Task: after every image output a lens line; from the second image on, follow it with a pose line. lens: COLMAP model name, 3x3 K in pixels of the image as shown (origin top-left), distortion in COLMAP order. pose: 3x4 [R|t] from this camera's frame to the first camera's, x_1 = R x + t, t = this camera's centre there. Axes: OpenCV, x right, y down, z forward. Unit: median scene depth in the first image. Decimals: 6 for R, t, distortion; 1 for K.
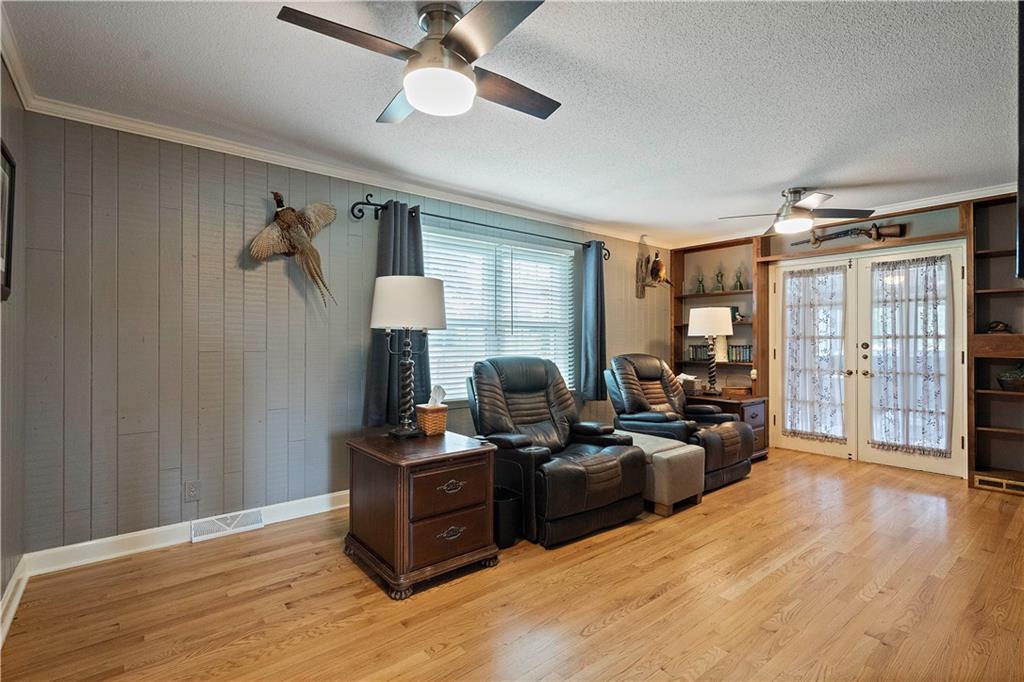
lens RADIAL K [[468.7, 0, 508.3], [0, 468.7, 341.3], [0, 0, 1]] dist [-0.001746, 0.000162]
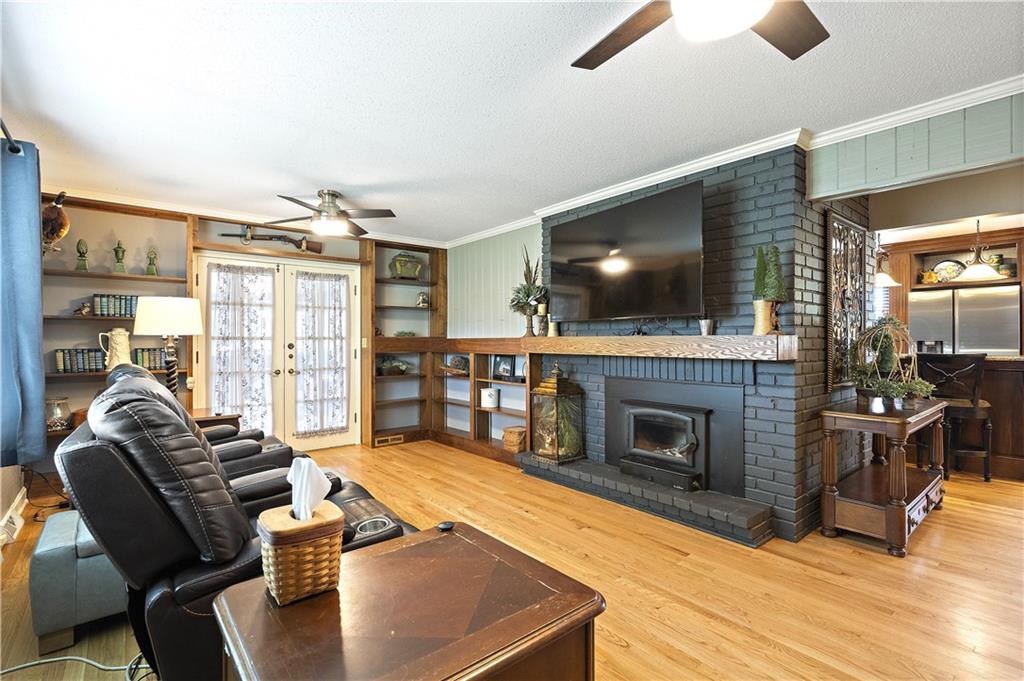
lens RADIAL K [[468.7, 0, 508.7], [0, 468.7, 338.9], [0, 0, 1]] dist [-0.001746, 0.000162]
pose [[-0.007693, 0.002189, 0.999968, -0.338314], [0.002202, 0.999995, -0.002172, -0.003958], [-0.999968, 0.002185, -0.007698, 0.524367]]
